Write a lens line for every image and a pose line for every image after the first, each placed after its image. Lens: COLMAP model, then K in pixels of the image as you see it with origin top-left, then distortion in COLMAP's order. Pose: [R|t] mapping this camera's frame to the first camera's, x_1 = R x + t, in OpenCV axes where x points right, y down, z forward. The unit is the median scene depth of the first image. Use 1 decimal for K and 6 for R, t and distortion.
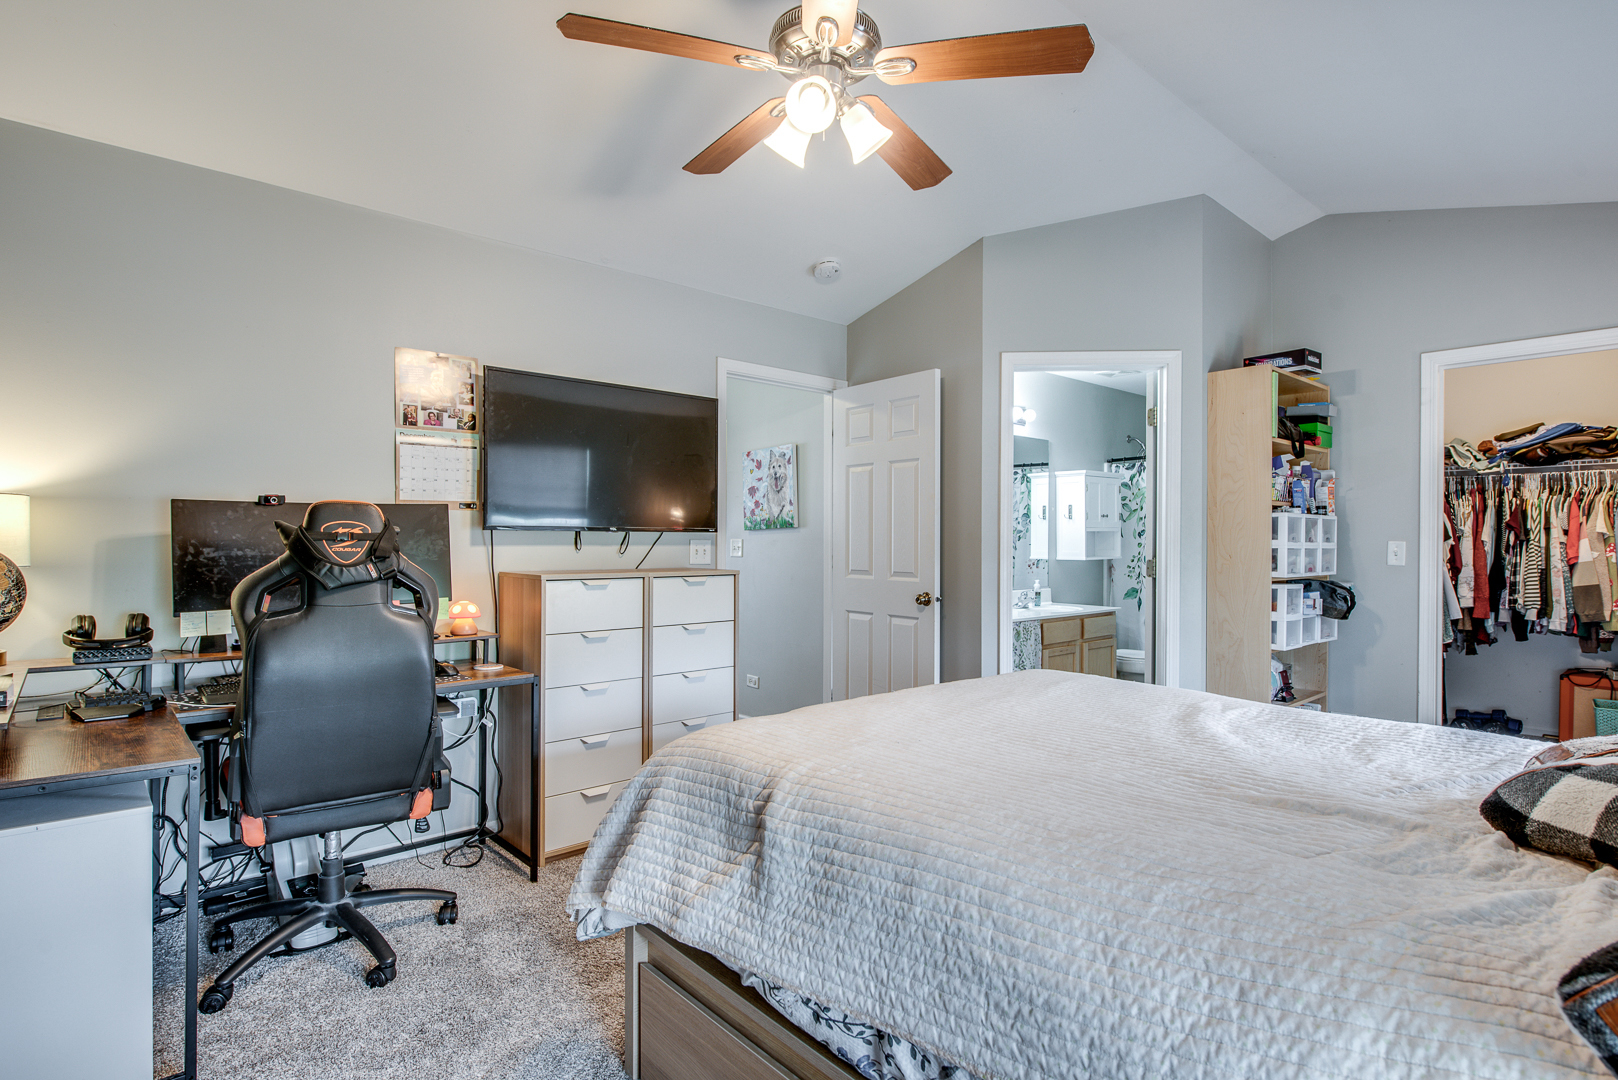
lens RADIAL K [[801.9, 0, 814.6], [0, 801.9, 537.8], [0, 0, 1]] dist [-0.015721, -0.000793]
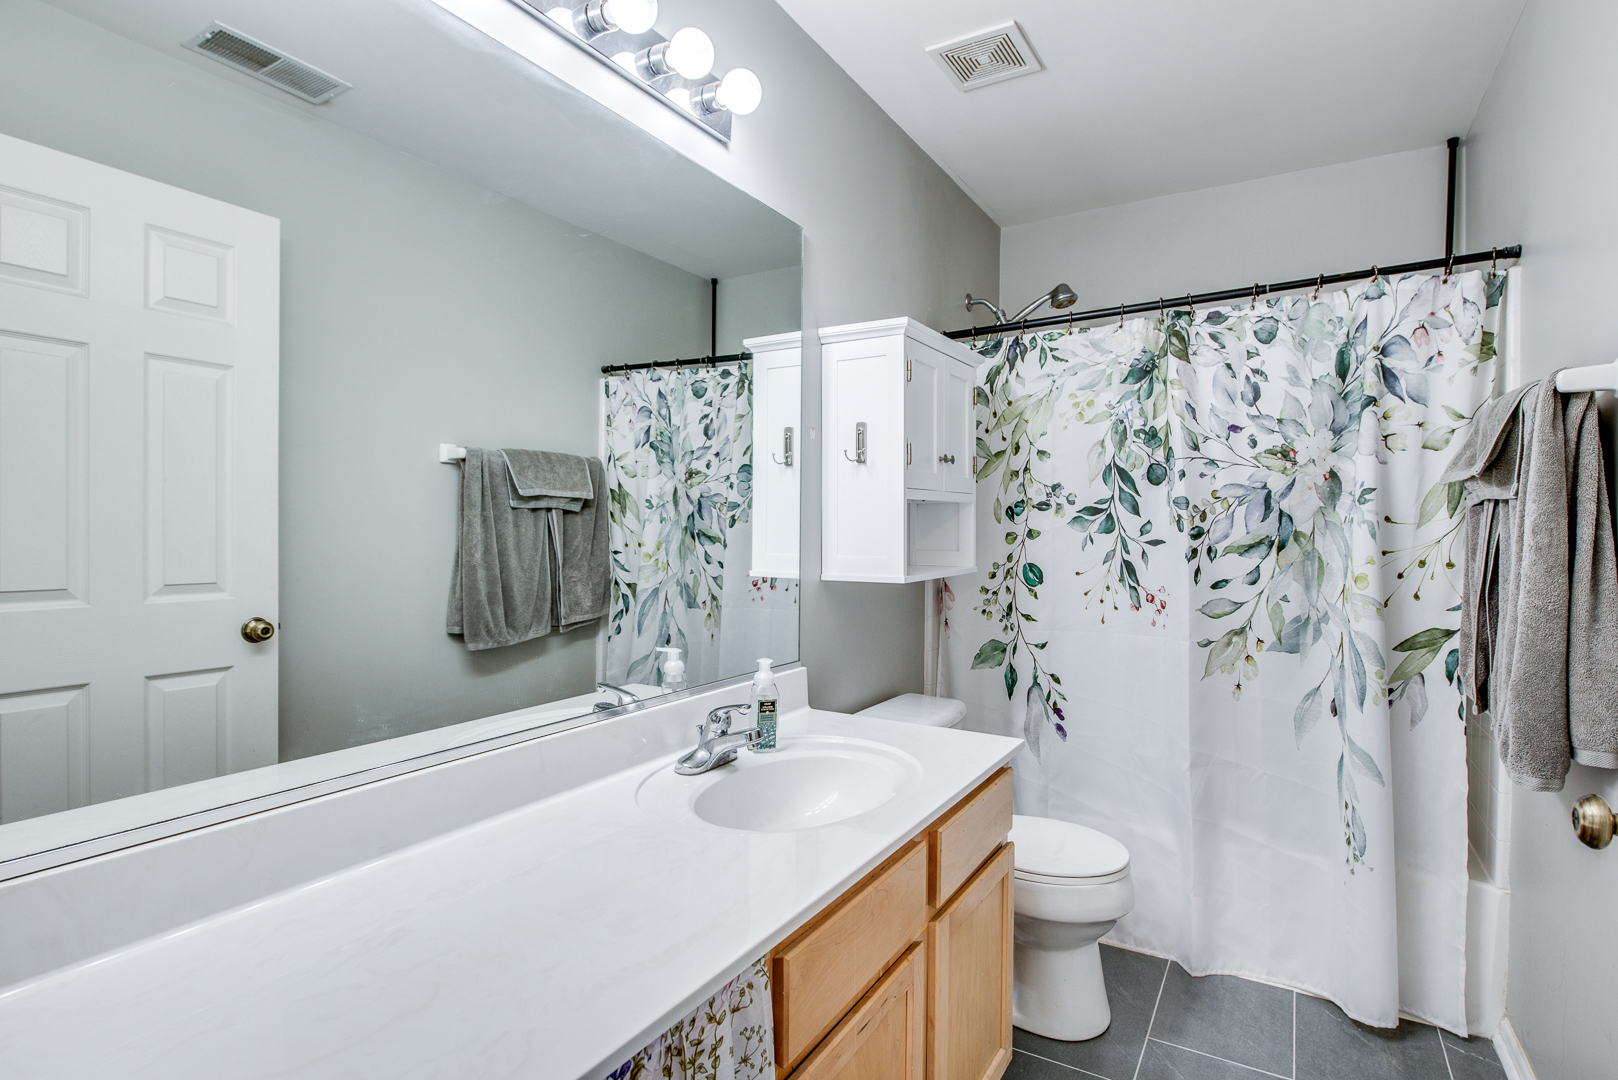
lens RADIAL K [[801.9, 0, 810.6], [0, 801.9, 536.6], [0, 0, 1]] dist [-0.015721, -0.000793]
pose [[0.953267, -0.005205, 0.302084, 0.183643], [0.000462, 0.999876, 0.015768, 0.001603], [-0.302129, -0.014891, 0.953151, 0.640204]]
